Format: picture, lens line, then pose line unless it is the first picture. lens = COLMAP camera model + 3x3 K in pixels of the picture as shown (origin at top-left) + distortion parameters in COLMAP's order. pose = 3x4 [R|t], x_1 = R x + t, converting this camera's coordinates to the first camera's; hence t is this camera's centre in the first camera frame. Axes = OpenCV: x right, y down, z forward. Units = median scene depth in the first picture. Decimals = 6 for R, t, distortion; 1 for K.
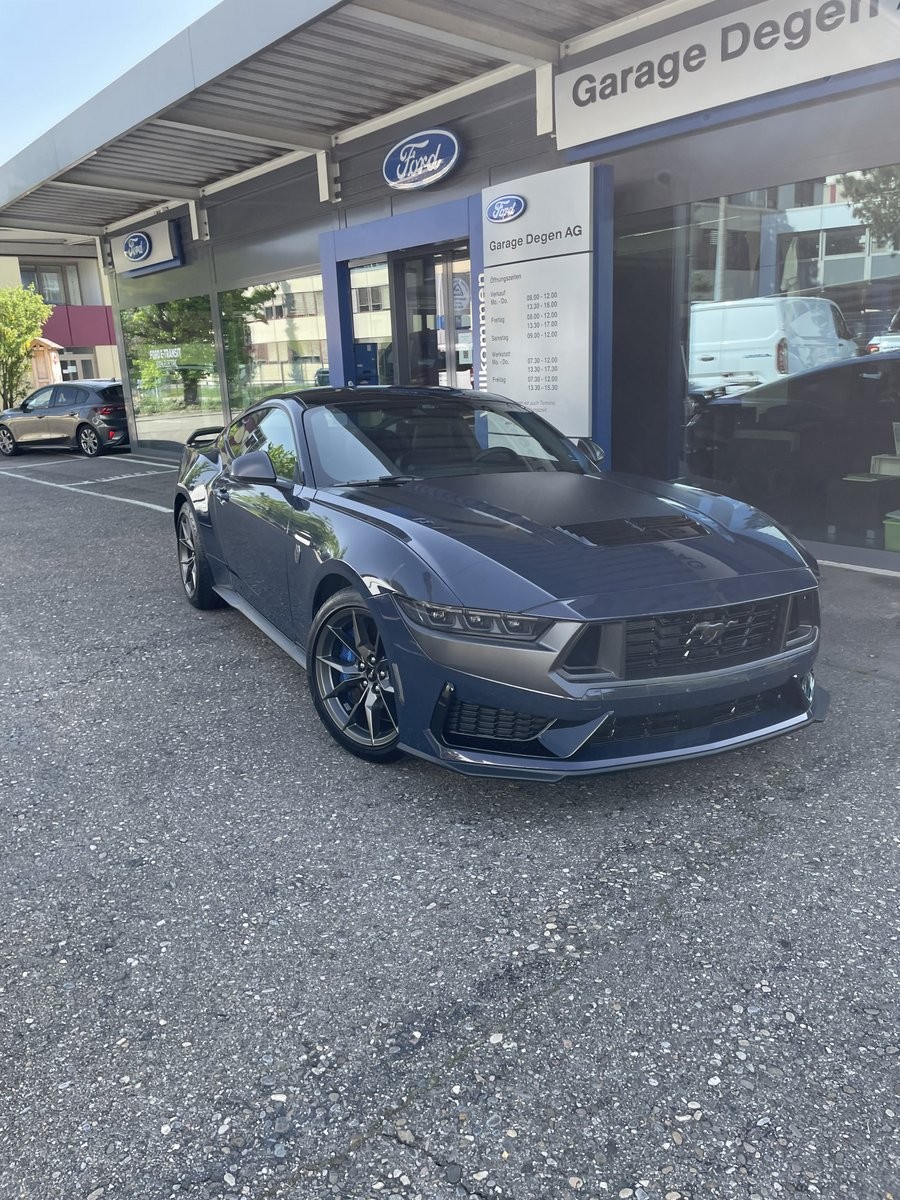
lens RADIAL K [[907.3, 0, 447.4], [0, 907.3, 591.3], [0, 0, 1]] dist [0.091264, -0.120653]
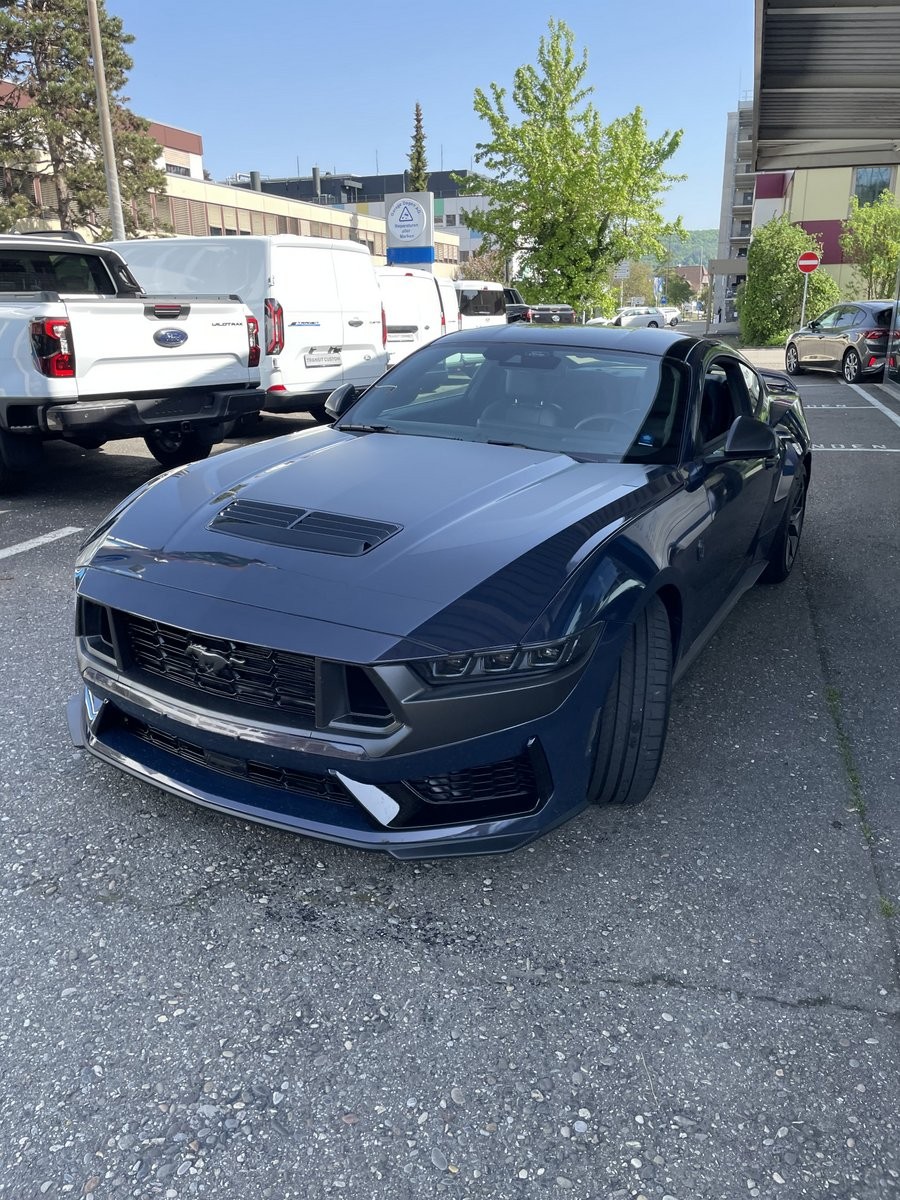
lens RADIAL K [[907.3, 0, 447.3], [0, 907.3, 591.3], [0, 0, 1]] dist [0.091264, -0.120653]
pose [[0.568012, 0.281399, -0.773419, 0.454867], [-0.213172, 0.957966, 0.191987, -0.096036], [0.794934, 0.055820, 0.604122, 0.304852]]
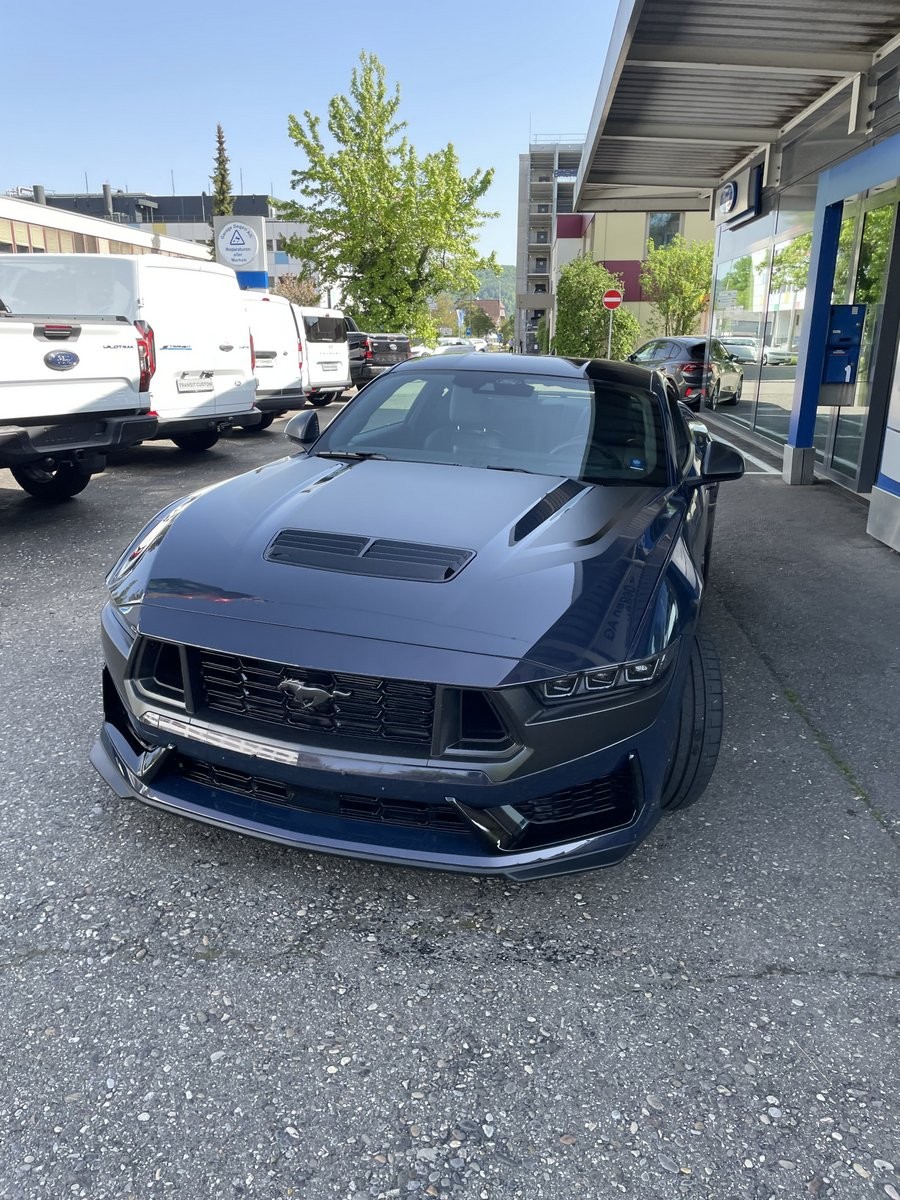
lens RADIAL K [[907.3, 0, 447.9], [0, 907.3, 602.7], [0, 0, 1]] dist [0.091264, -0.120653]
pose [[0.723500, 0.242470, -0.646340, 0.385567], [-0.205514, 0.969486, 0.133647, -0.072466], [0.659023, 0.036138, 0.751254, 0.222074]]
